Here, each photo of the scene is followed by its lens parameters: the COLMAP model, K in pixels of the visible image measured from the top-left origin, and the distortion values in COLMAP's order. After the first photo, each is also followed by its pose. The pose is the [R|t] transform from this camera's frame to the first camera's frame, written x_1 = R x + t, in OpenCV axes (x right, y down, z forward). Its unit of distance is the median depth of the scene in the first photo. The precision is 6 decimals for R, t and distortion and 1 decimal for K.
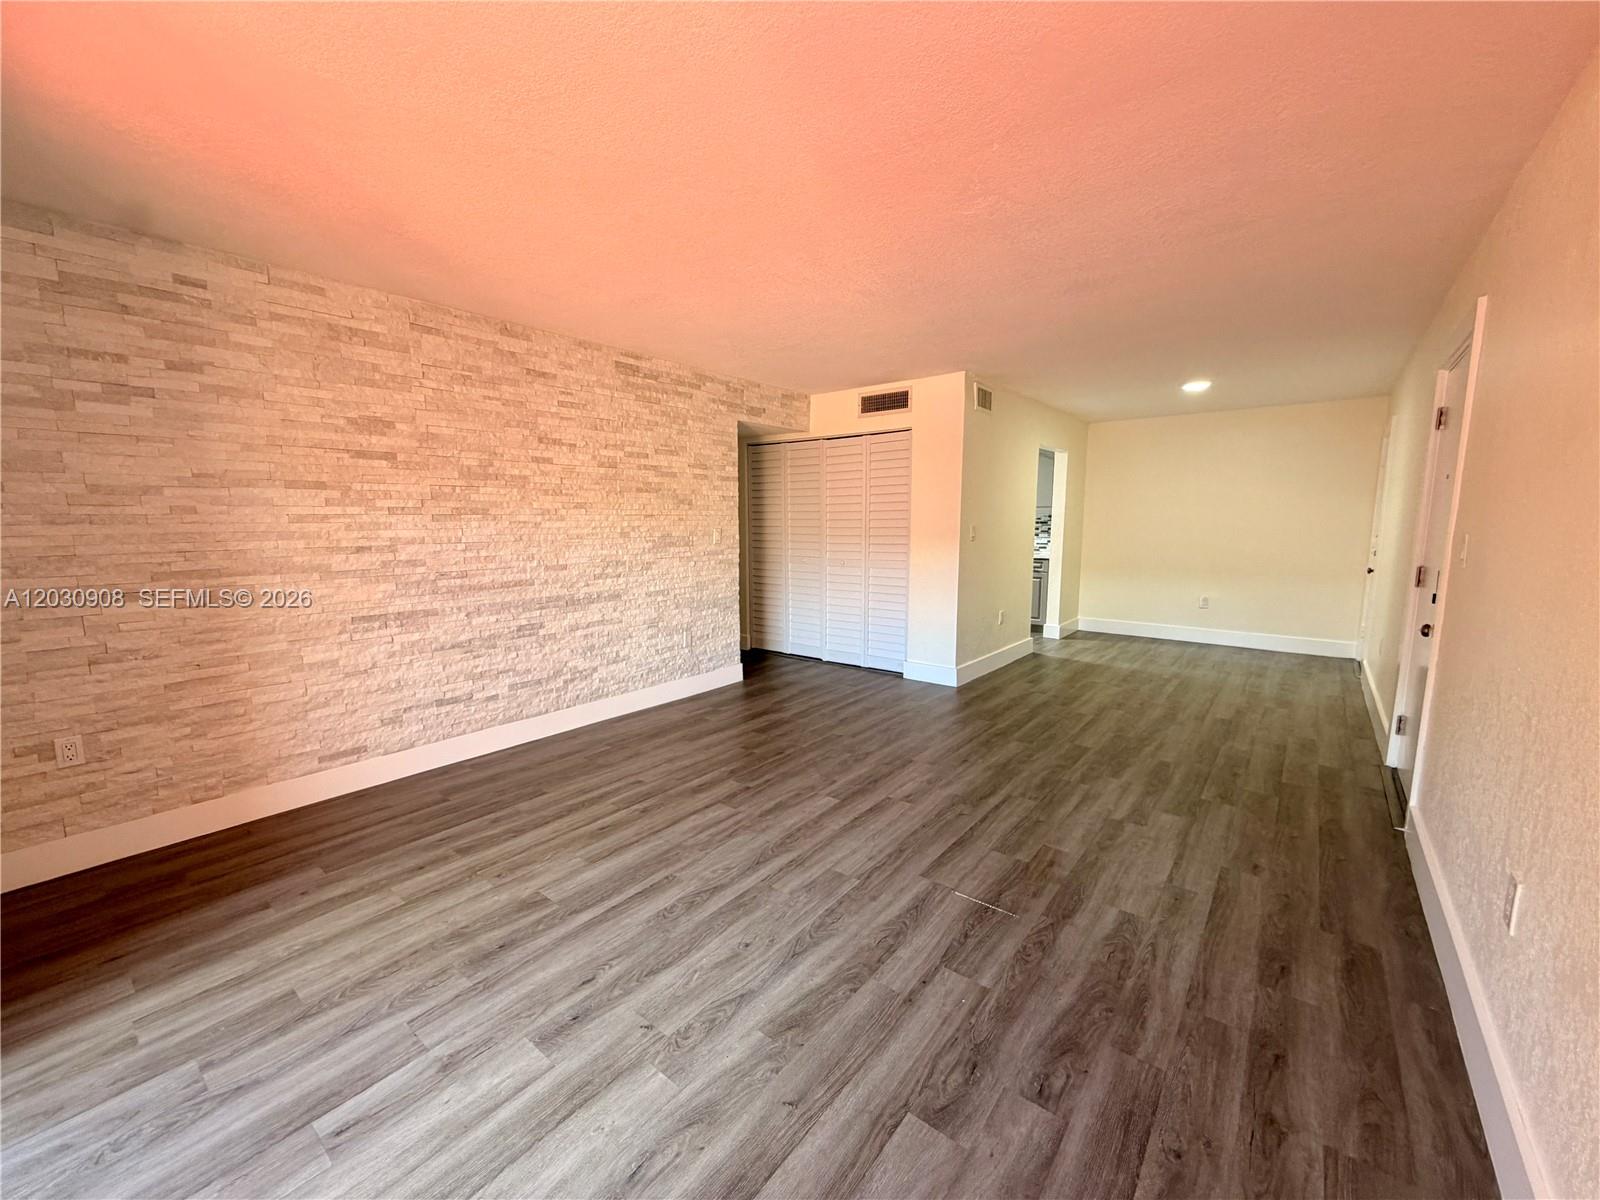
lens RADIAL K [[646.3, 0, 799.8], [0, 646.3, 602.1], [0, 0, 1]] dist [-0.001322, -0.000035]
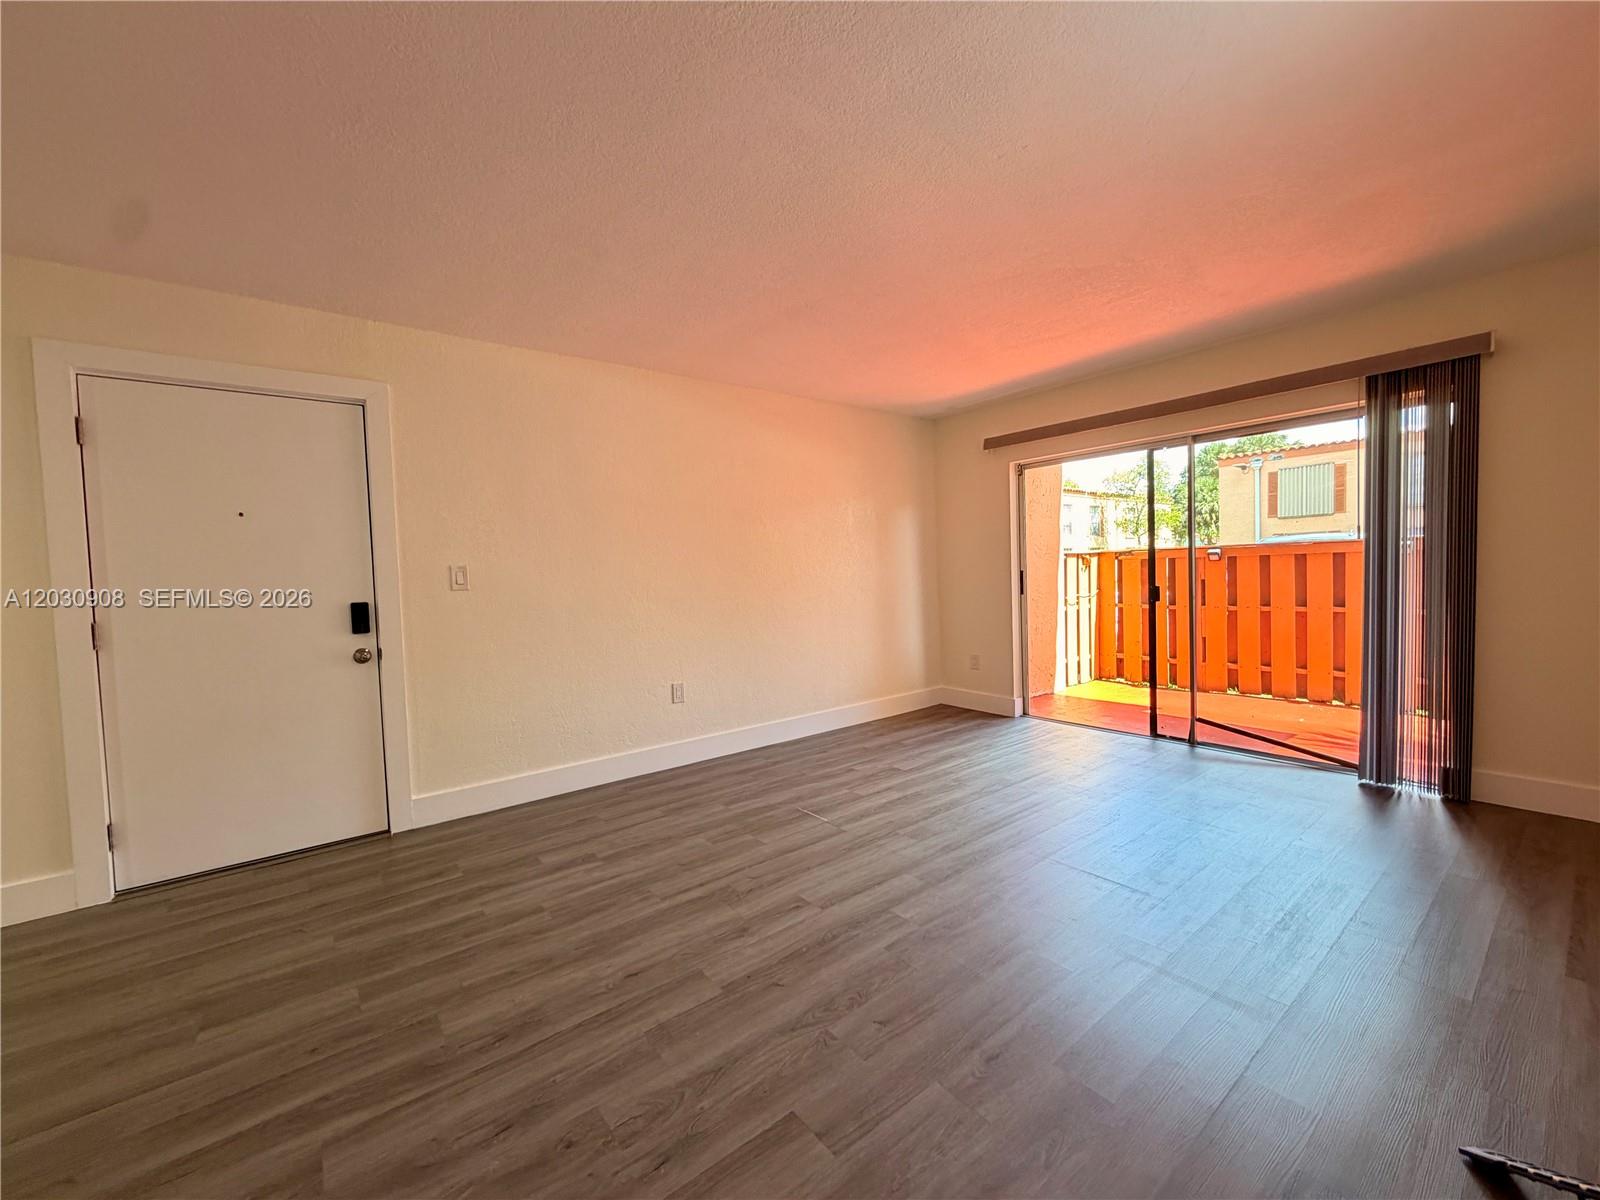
lens RADIAL K [[646.3, 0, 801.9], [0, 646.3, 597.6], [0, 0, 1]] dist [-0.001322, -0.000035]
pose [[-0.973986, 0.020306, 0.225698, -0.017679], [0.060442, 0.983175, 0.172379, -0.242319], [-0.218400, 0.181536, -0.958825, 2.298715]]
